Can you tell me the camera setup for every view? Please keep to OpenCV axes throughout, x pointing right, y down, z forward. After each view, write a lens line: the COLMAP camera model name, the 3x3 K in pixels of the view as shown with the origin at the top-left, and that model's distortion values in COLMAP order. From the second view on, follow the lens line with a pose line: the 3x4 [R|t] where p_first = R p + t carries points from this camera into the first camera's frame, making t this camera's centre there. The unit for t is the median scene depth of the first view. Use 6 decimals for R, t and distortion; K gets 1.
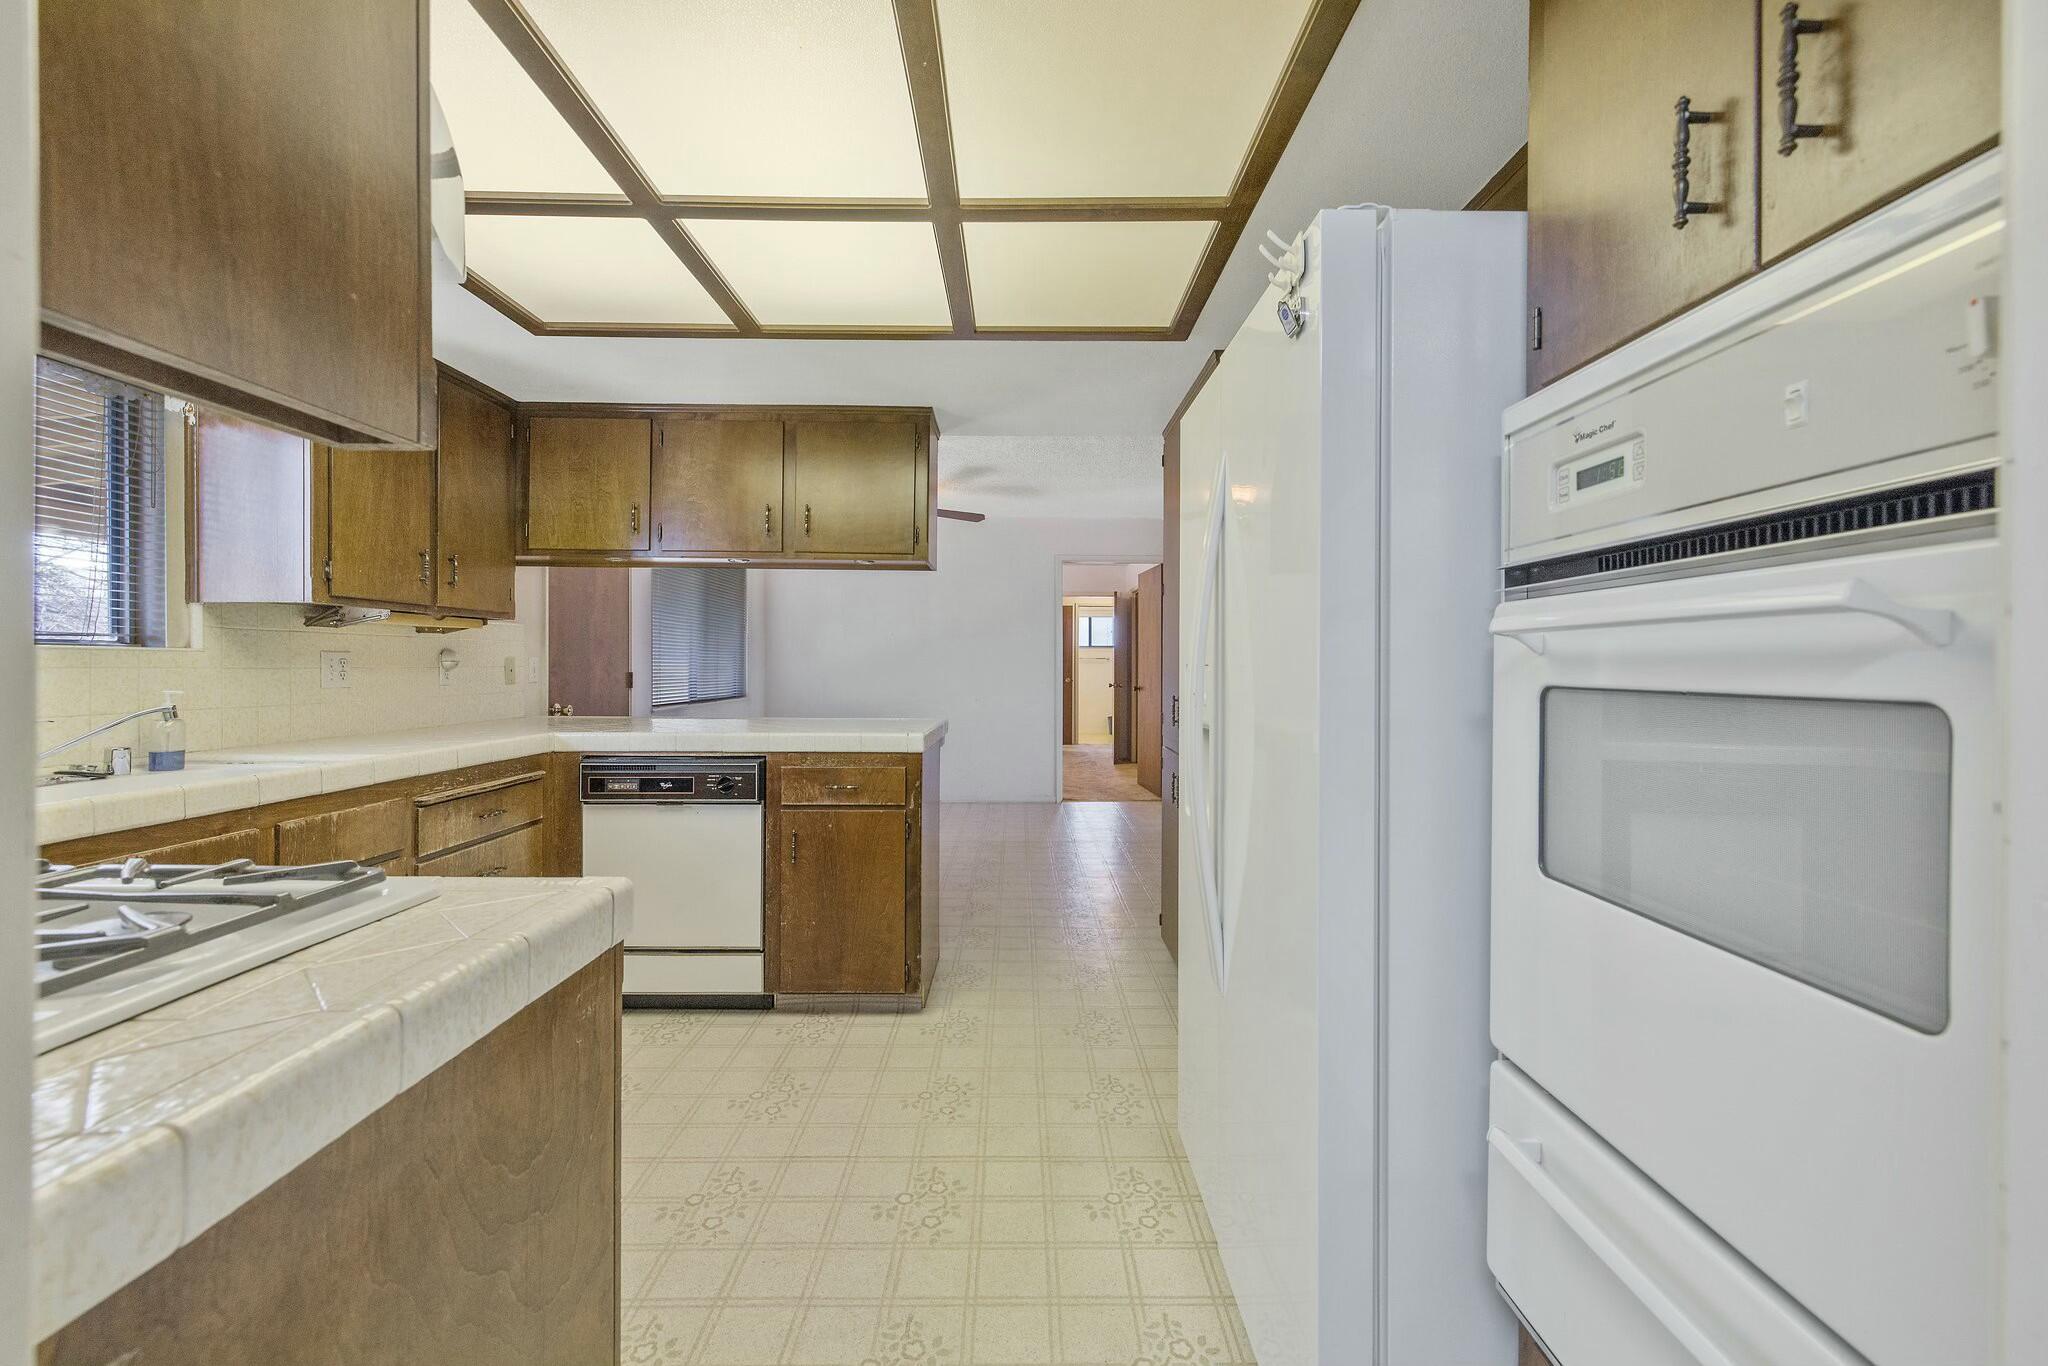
lens RADIAL K [[877.4, 0, 1023.6], [0, 877.4, 674.8], [0, 0, 1]] dist [0.004376, -0.000727]
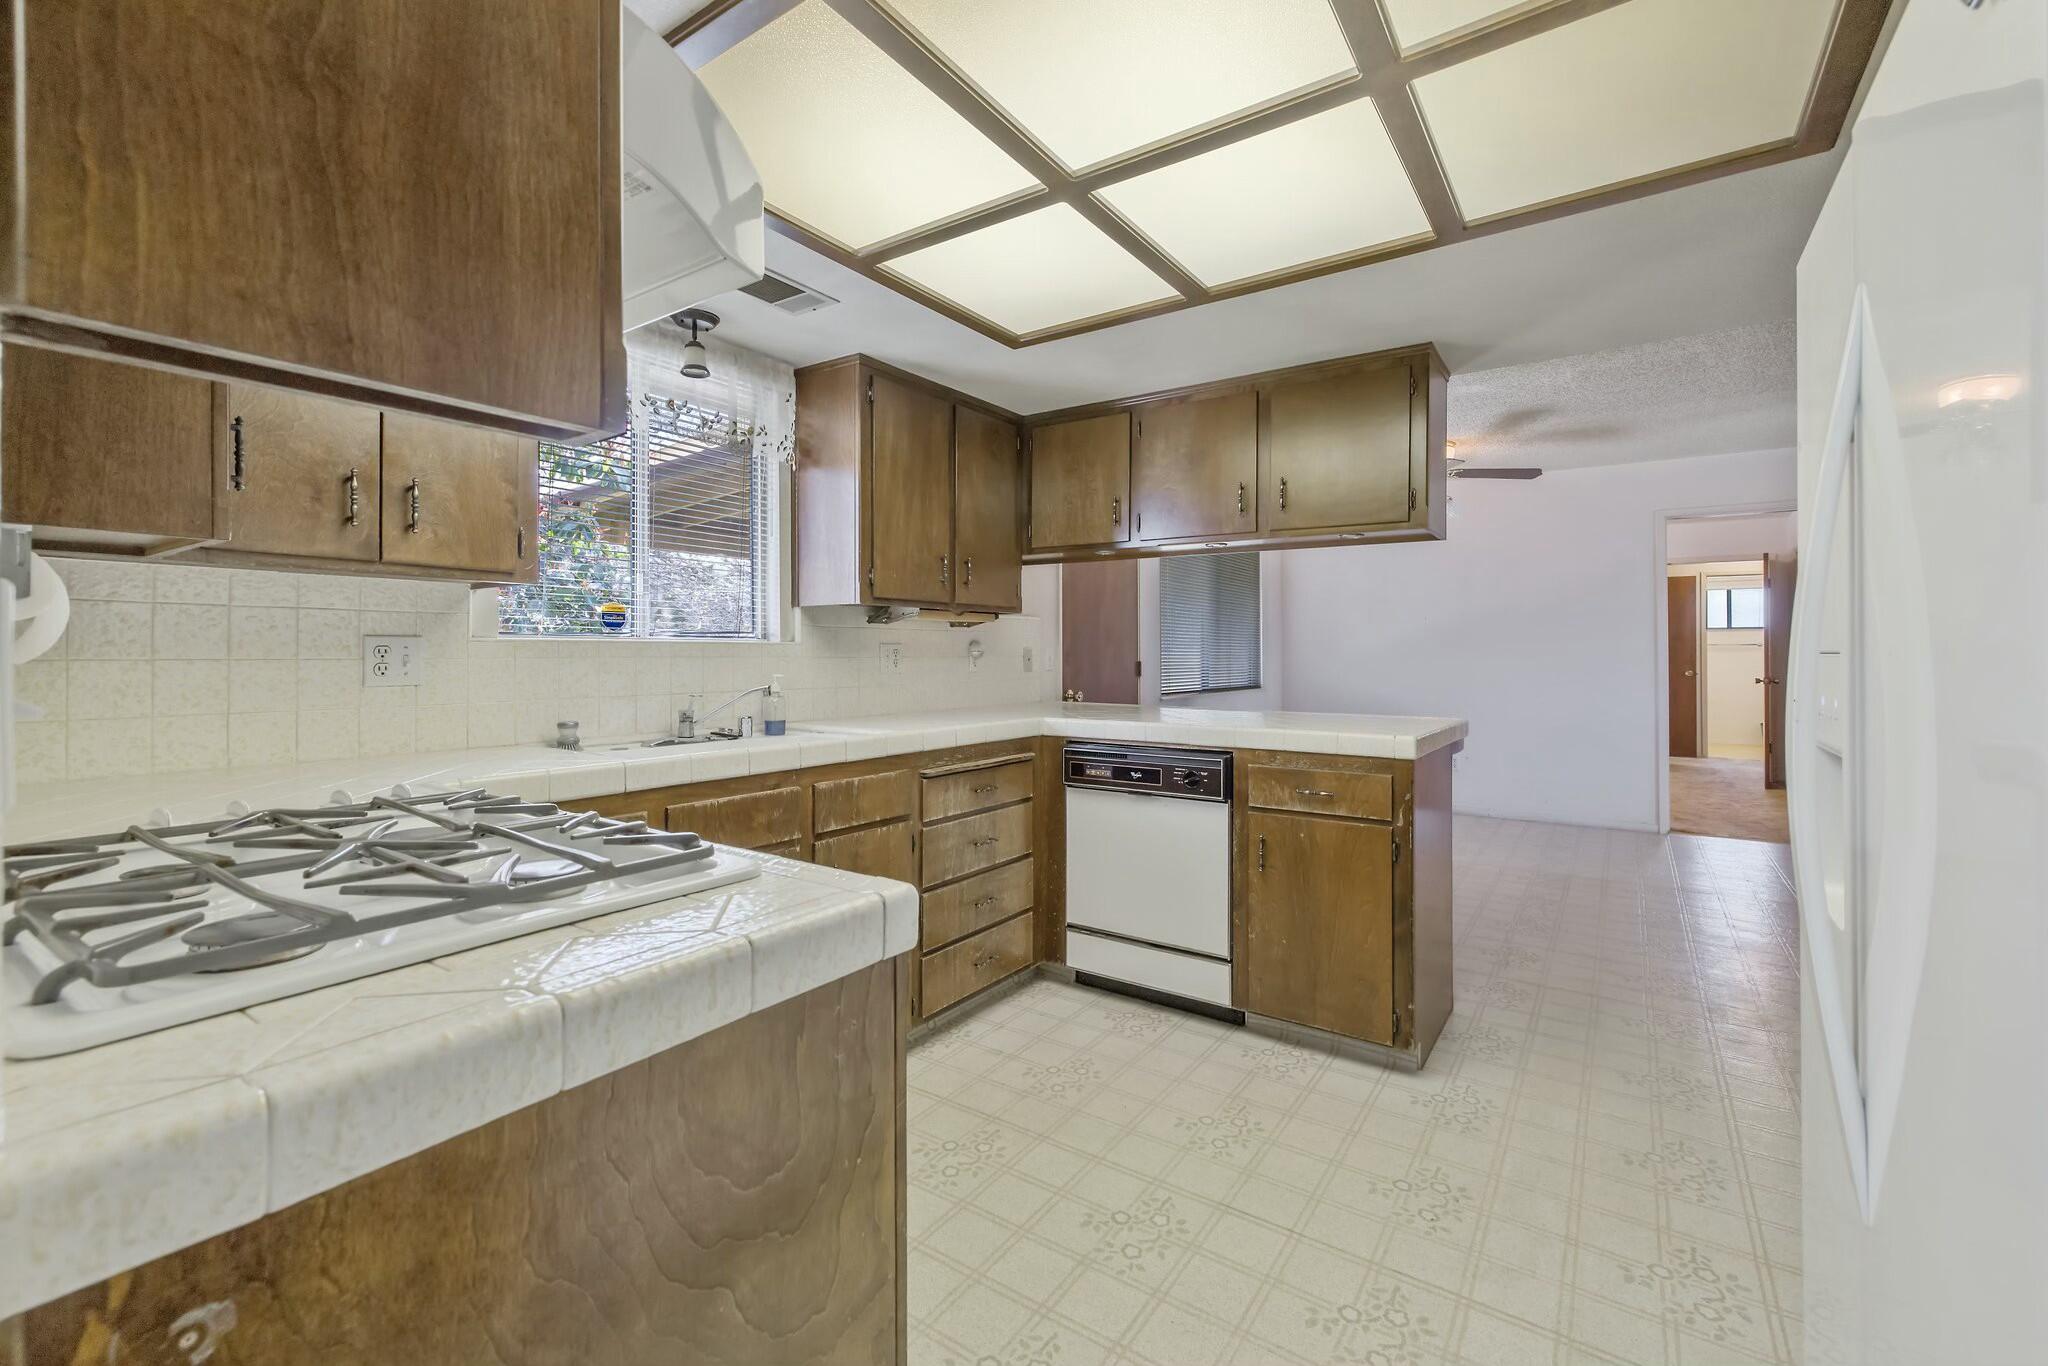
lens RADIAL K [[877.4, 0, 1012.4], [0, 877.4, 651.8], [0, 0, 1]] dist [0.004376, -0.000727]
pose [[0.812810, -0.003634, -0.582518, 0.069048], [-0.004490, 0.999912, -0.012503, -0.000802], [0.582512, 0.012778, 0.812721, 0.124062]]
